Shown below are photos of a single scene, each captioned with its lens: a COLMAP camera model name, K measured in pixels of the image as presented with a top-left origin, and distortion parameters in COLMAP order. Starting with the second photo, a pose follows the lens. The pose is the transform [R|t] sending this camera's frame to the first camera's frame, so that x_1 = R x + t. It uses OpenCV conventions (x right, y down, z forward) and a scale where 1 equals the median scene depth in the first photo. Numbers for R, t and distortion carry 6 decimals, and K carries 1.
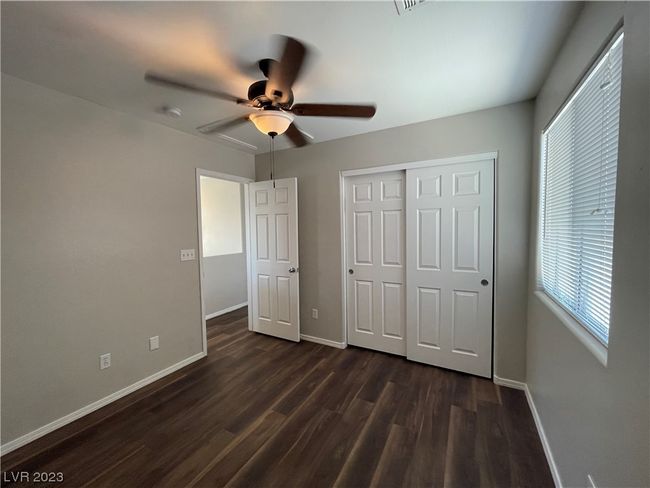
lens RADIAL K [[263.0, 0, 326.5], [0, 263.0, 242.5], [0, 0, 1]] dist [-0.002487, 0.000014]
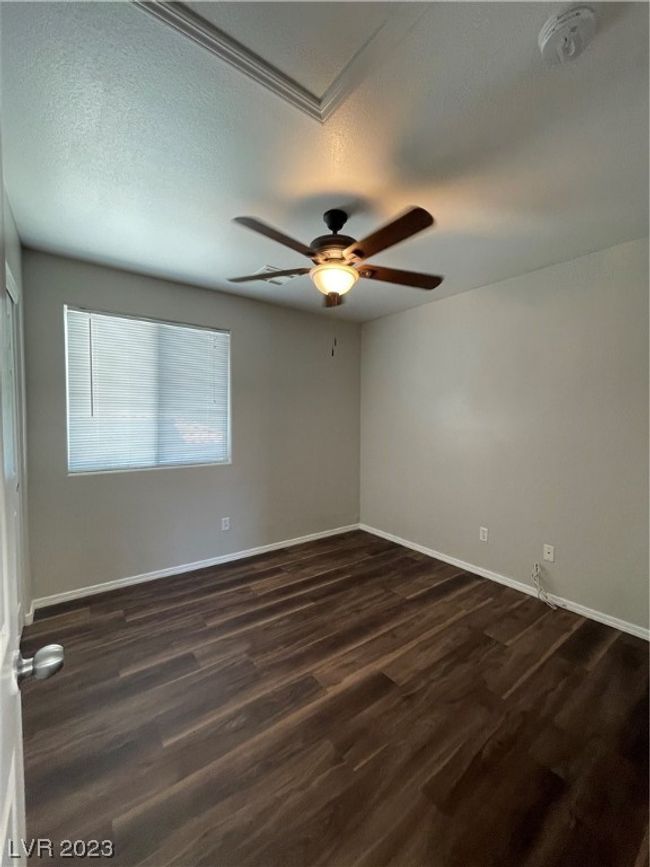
lens RADIAL K [[350.8, 0, 325.0], [0, 350.8, 433.5], [0, 0, 1]] dist [-0.002487, 0.000014]
pose [[-0.909369, -0.007993, 0.415913, -0.573428], [0.026964, 0.996580, 0.078108, -0.035131], [-0.415115, 0.082243, -0.906044, 1.806727]]
